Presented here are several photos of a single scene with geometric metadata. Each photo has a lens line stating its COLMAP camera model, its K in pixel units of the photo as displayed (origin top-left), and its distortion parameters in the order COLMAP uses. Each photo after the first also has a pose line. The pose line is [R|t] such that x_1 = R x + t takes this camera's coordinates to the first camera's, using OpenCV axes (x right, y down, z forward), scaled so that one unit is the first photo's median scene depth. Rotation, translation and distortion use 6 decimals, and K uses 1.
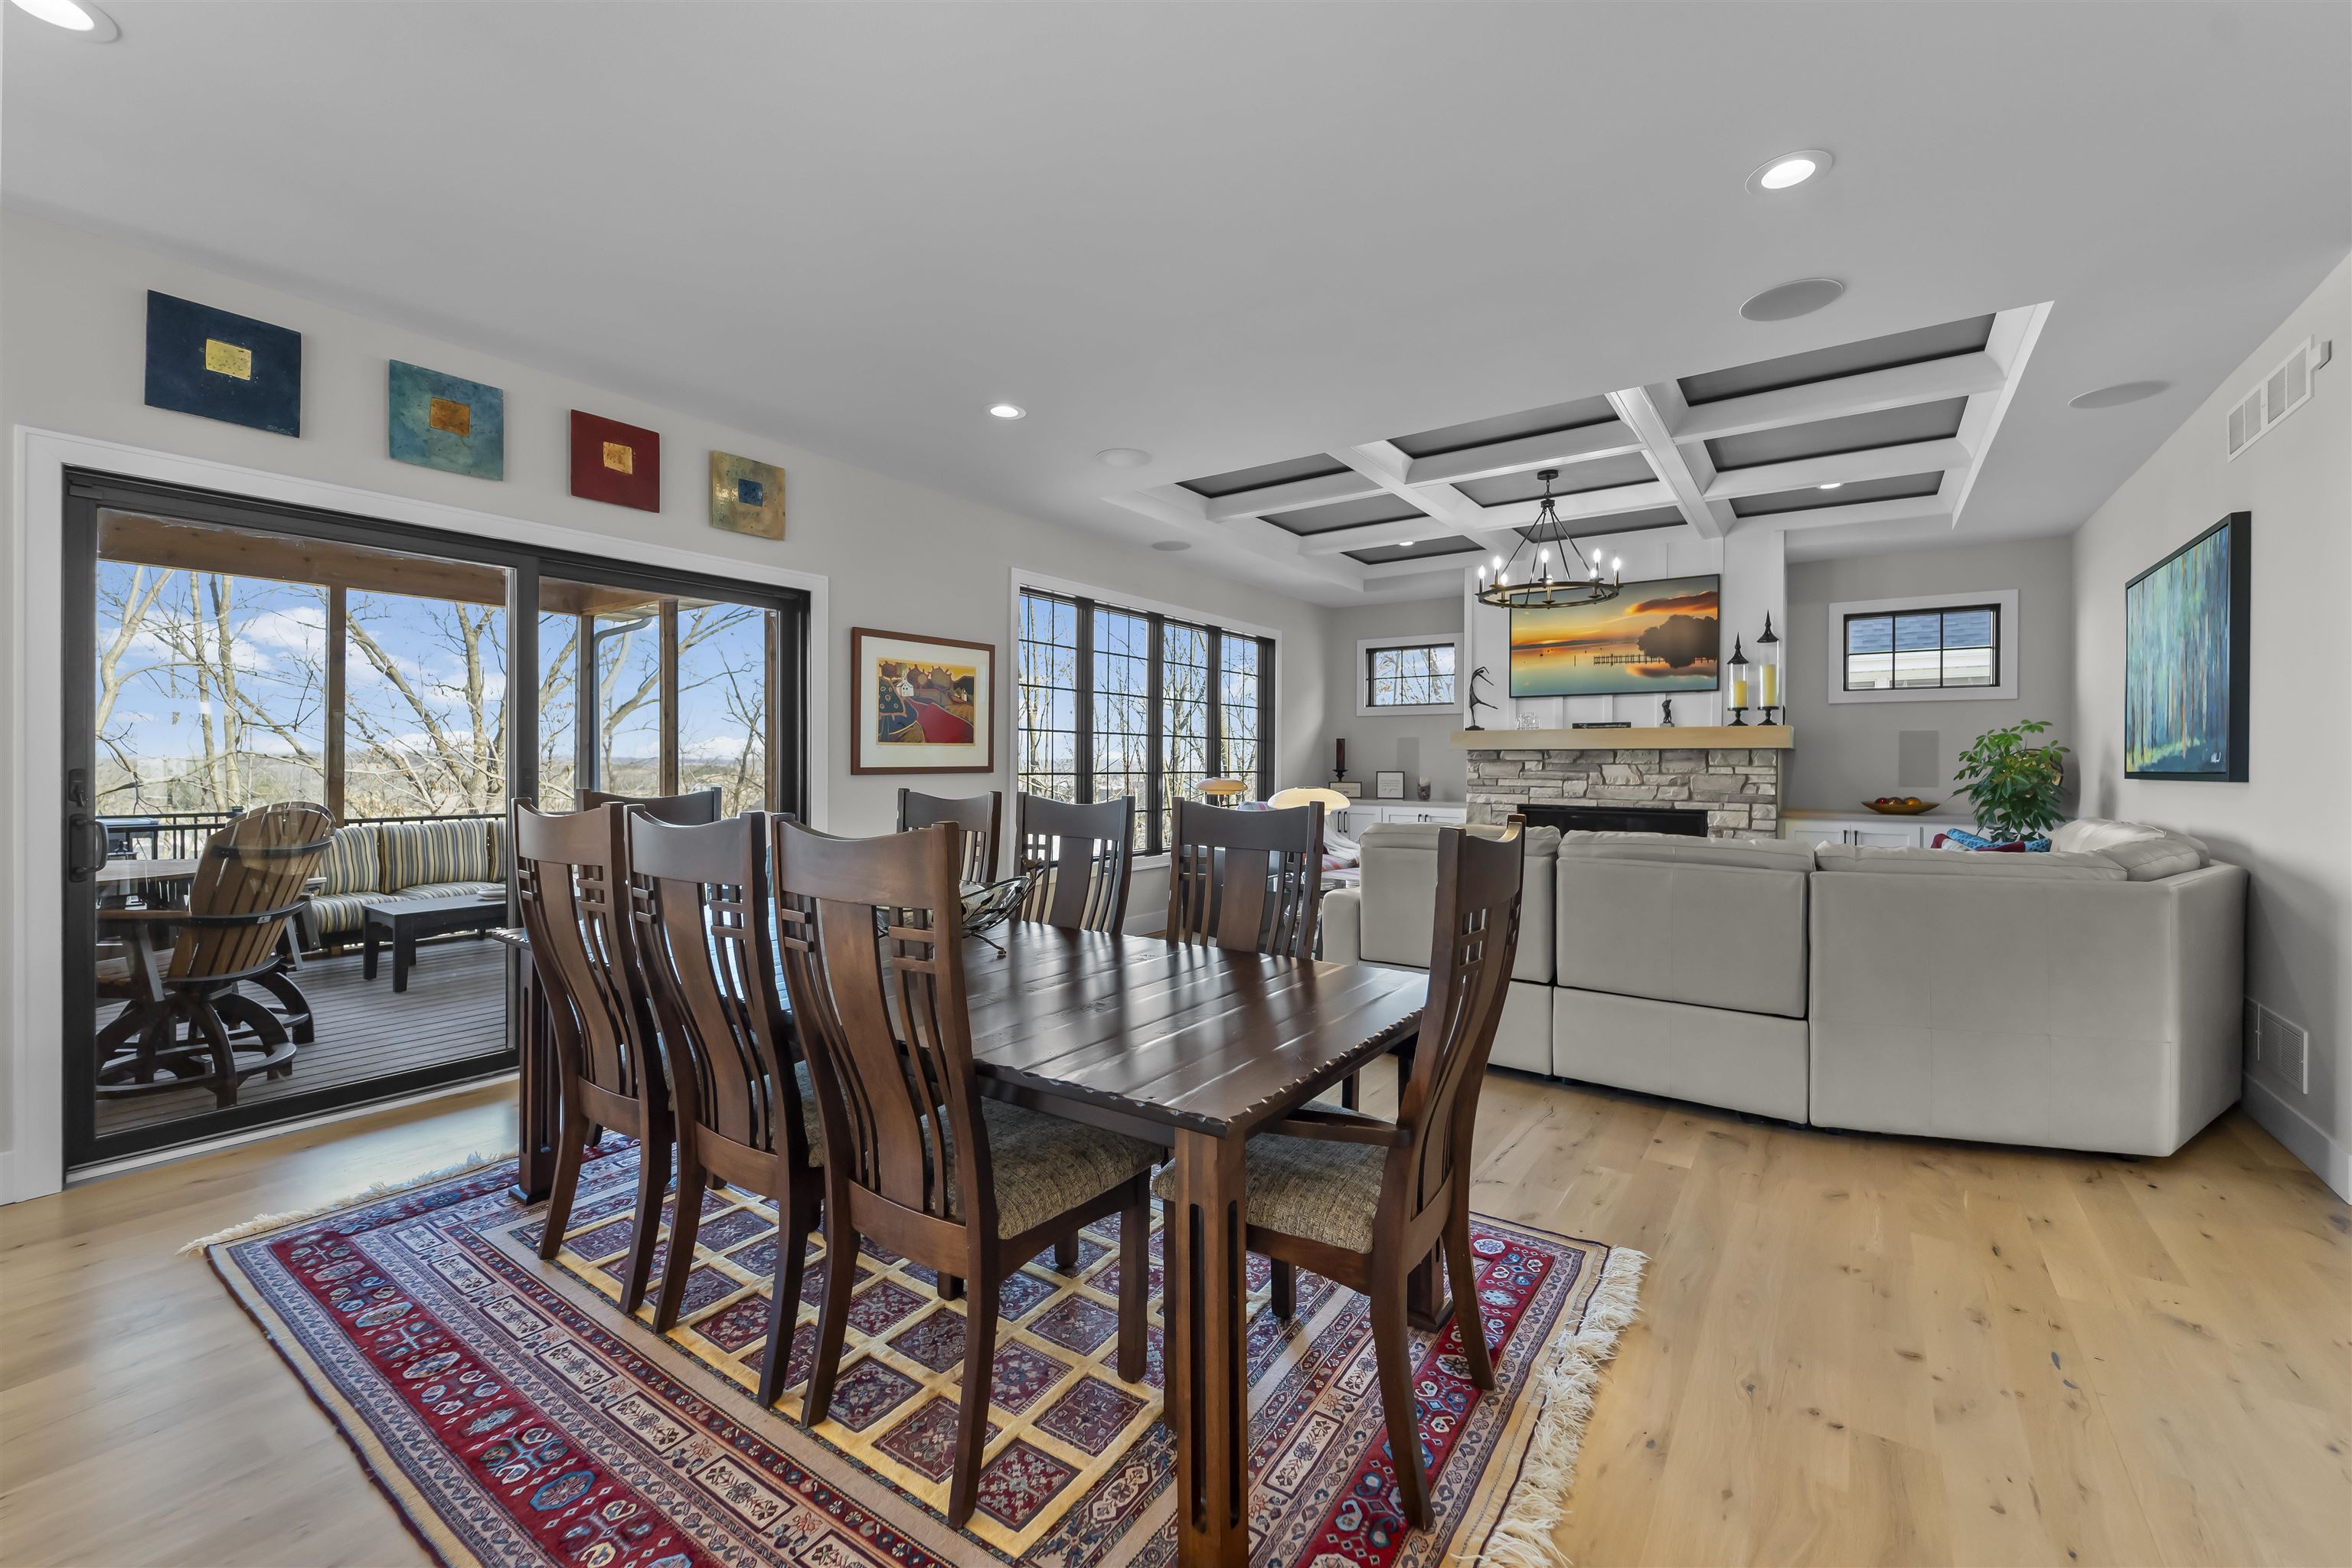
lens RADIAL K [[940.8, 0, 1181.2], [0, 940.8, 766.8], [0, 0, 1]] dist [0.001501, -0.001671]
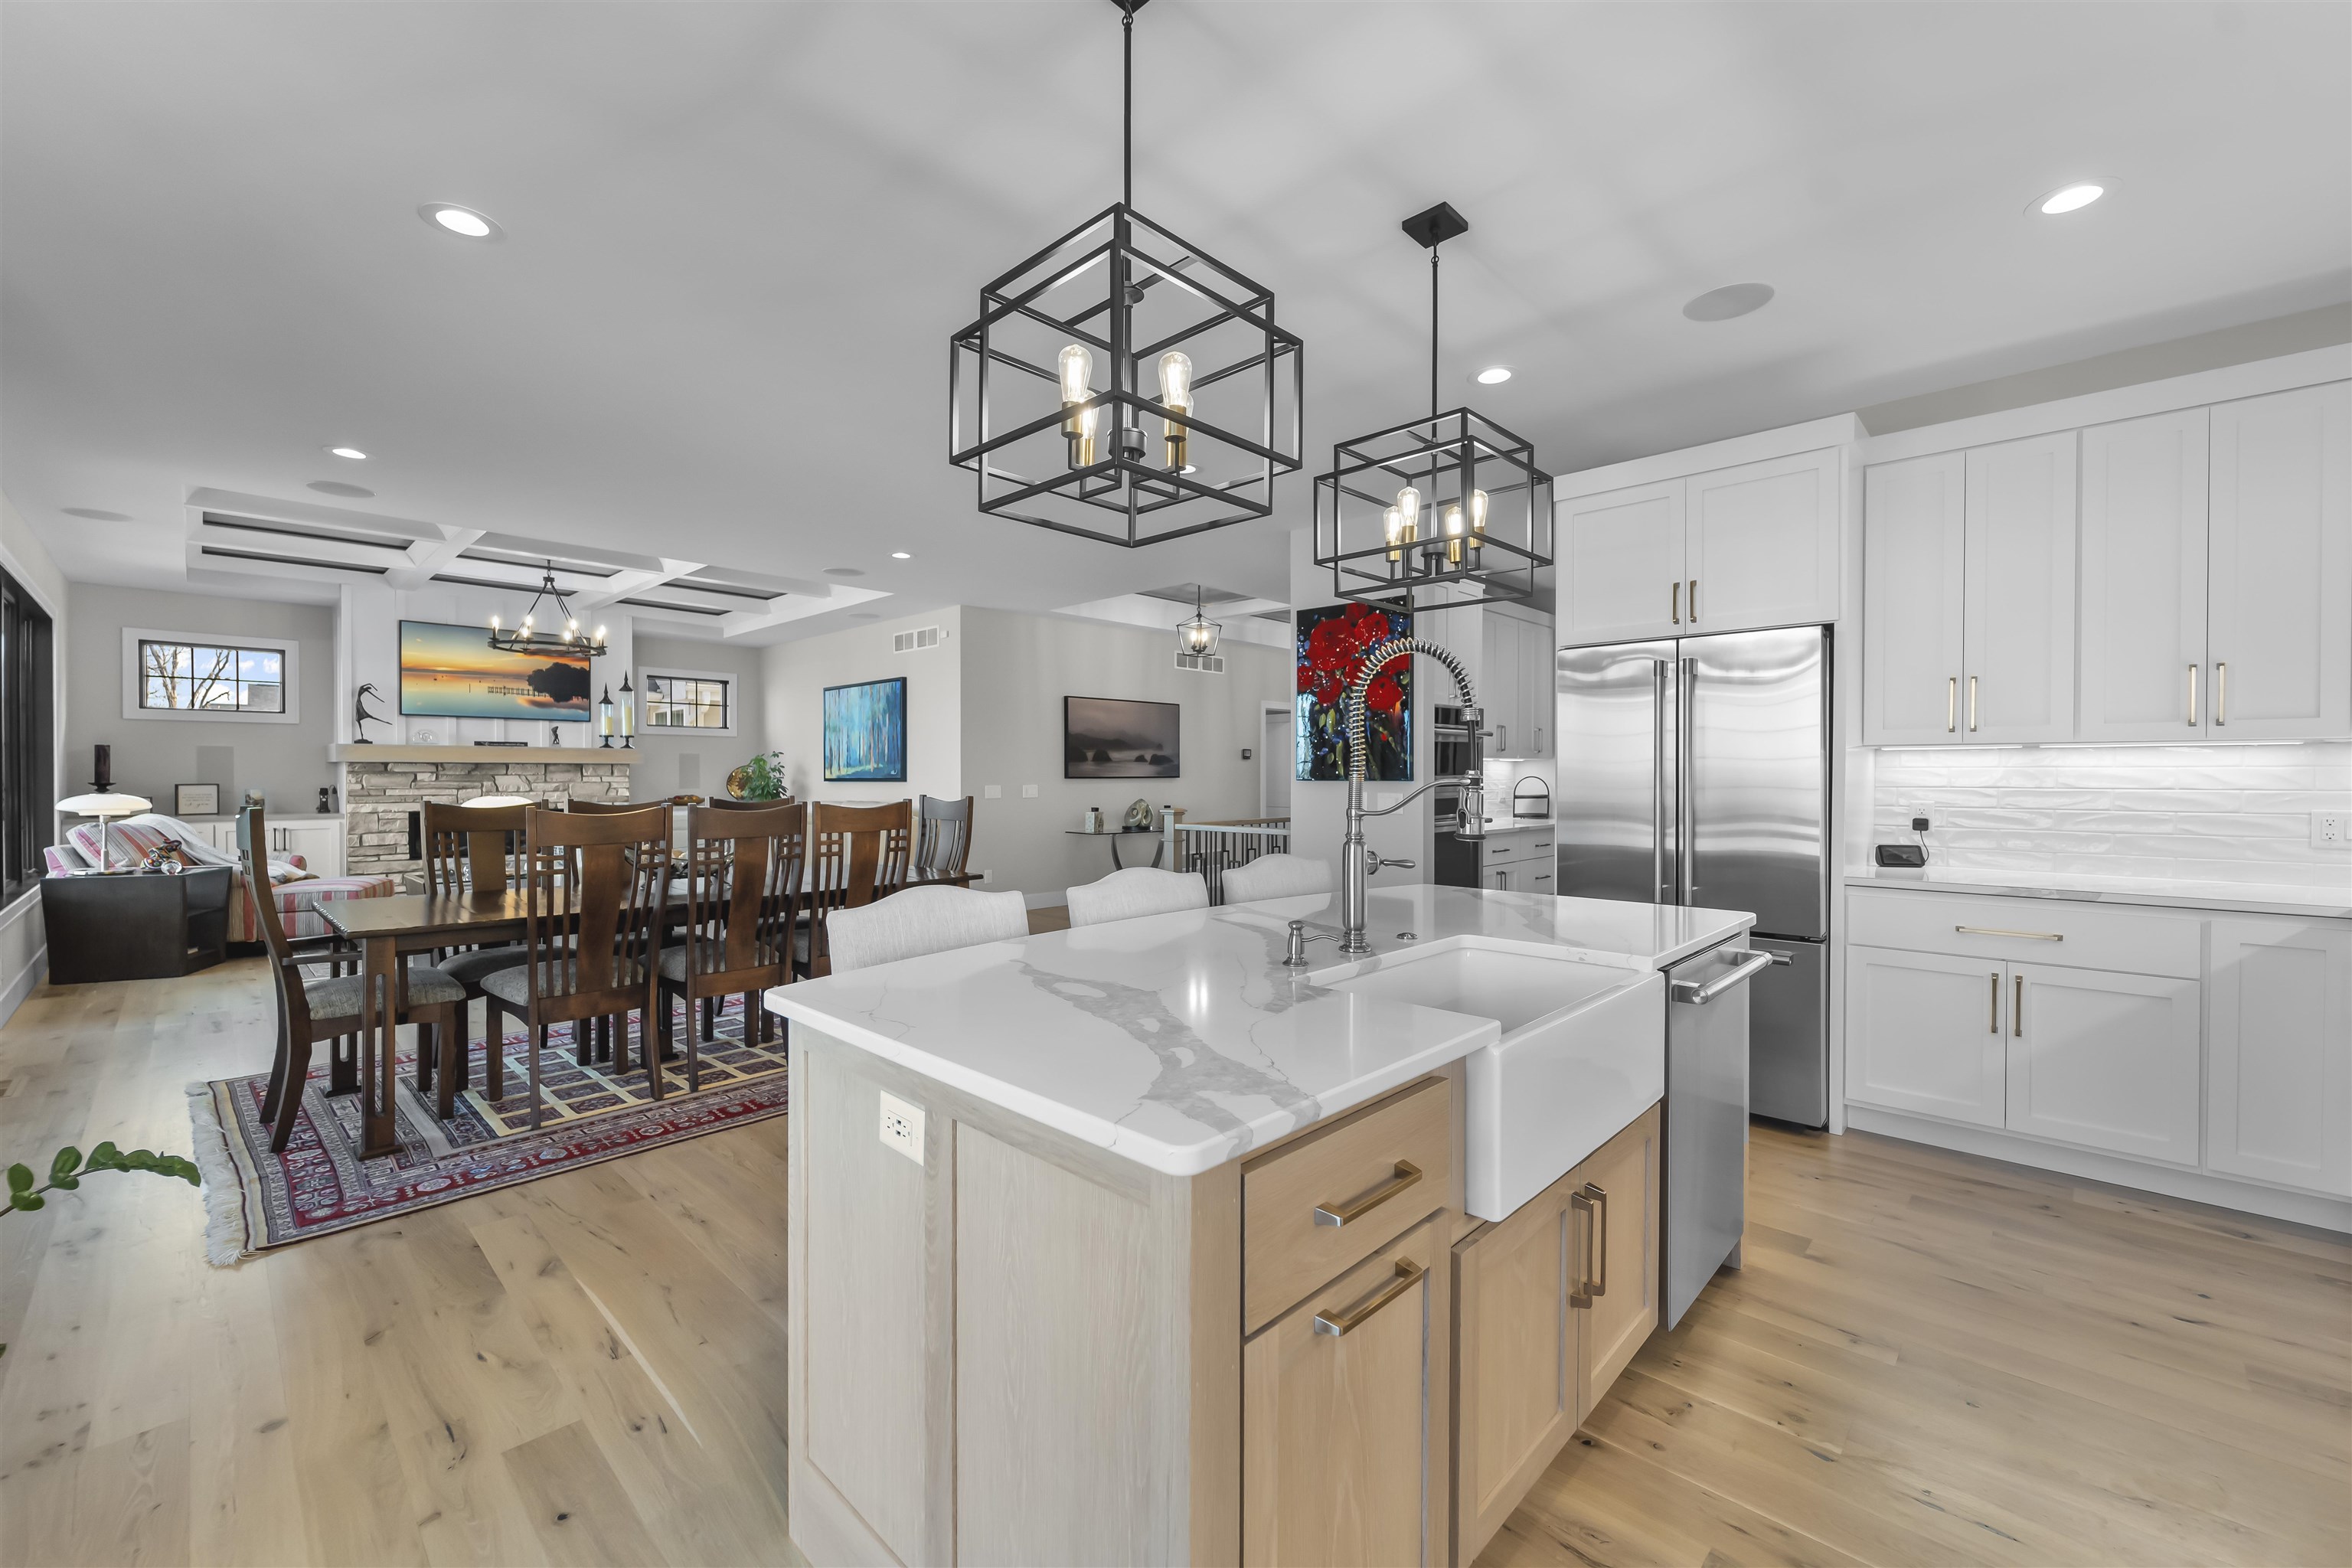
lens RADIAL K [[940.8, 0, 1180.1], [0, 940.8, 771.9], [0, 0, 1]] dist [0.001501, -0.001671]
pose [[0.148930, -0.003157, 0.988843, -0.809170], [0.003339, 0.999991, 0.002689, -0.009718], [-0.988842, 0.002901, 0.148939, -0.078220]]
